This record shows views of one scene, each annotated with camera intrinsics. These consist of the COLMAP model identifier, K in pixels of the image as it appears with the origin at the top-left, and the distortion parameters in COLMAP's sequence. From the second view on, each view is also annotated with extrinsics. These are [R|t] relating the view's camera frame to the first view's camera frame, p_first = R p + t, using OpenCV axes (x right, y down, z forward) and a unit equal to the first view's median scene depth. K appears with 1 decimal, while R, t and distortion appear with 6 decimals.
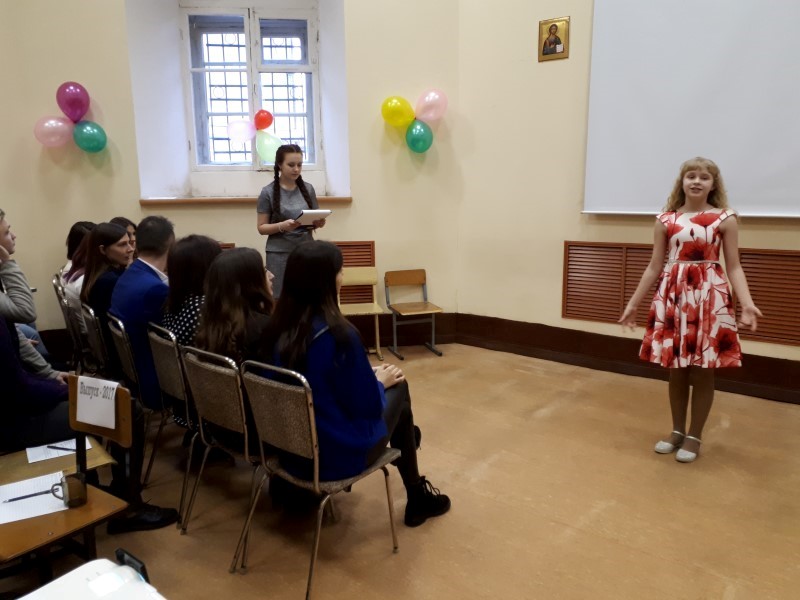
lens RADIAL K [[628.9, 0, 382.3], [0, 628.9, 299.6], [0, 0, 1]] dist [0.127516, -0.260650]
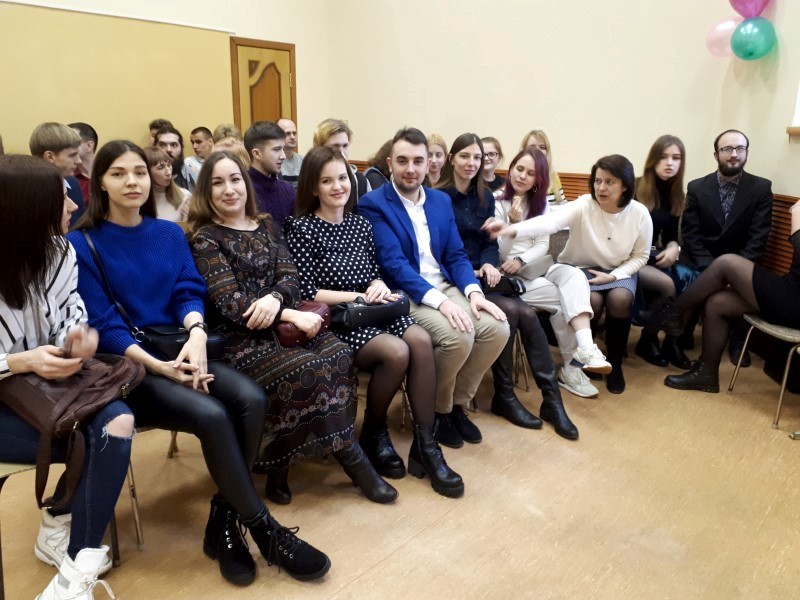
lens RADIAL K [[624.2, 0, 400.0], [0, 624.2, 300.0], [0, 0, 1]] dist [0.004271, 0.002903]
pose [[-0.020429, 0.243353, -0.969723, 0.378336], [-0.161922, 0.956315, 0.243400, -0.063488], [0.986592, 0.161992, 0.019867, 0.603632]]
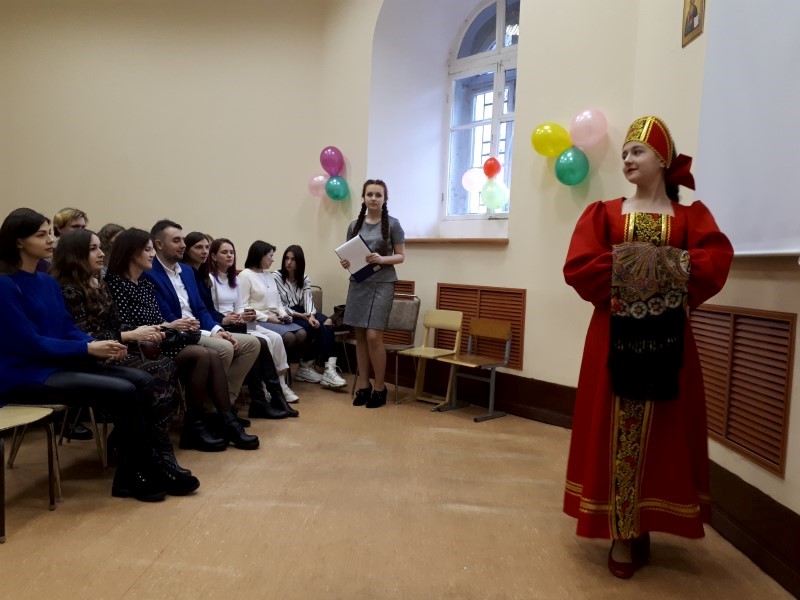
lens RADIAL K [[628.9, 0, 382.3], [0, 628.9, 299.6], [0, 0, 1]] dist [0.127516, -0.260650]
pose [[0.594182, 0.087644, -0.799542, 0.608461], [-0.202489, 0.978330, -0.043238, -0.003023], [0.778426, 0.187589, 0.599052, 0.361309]]
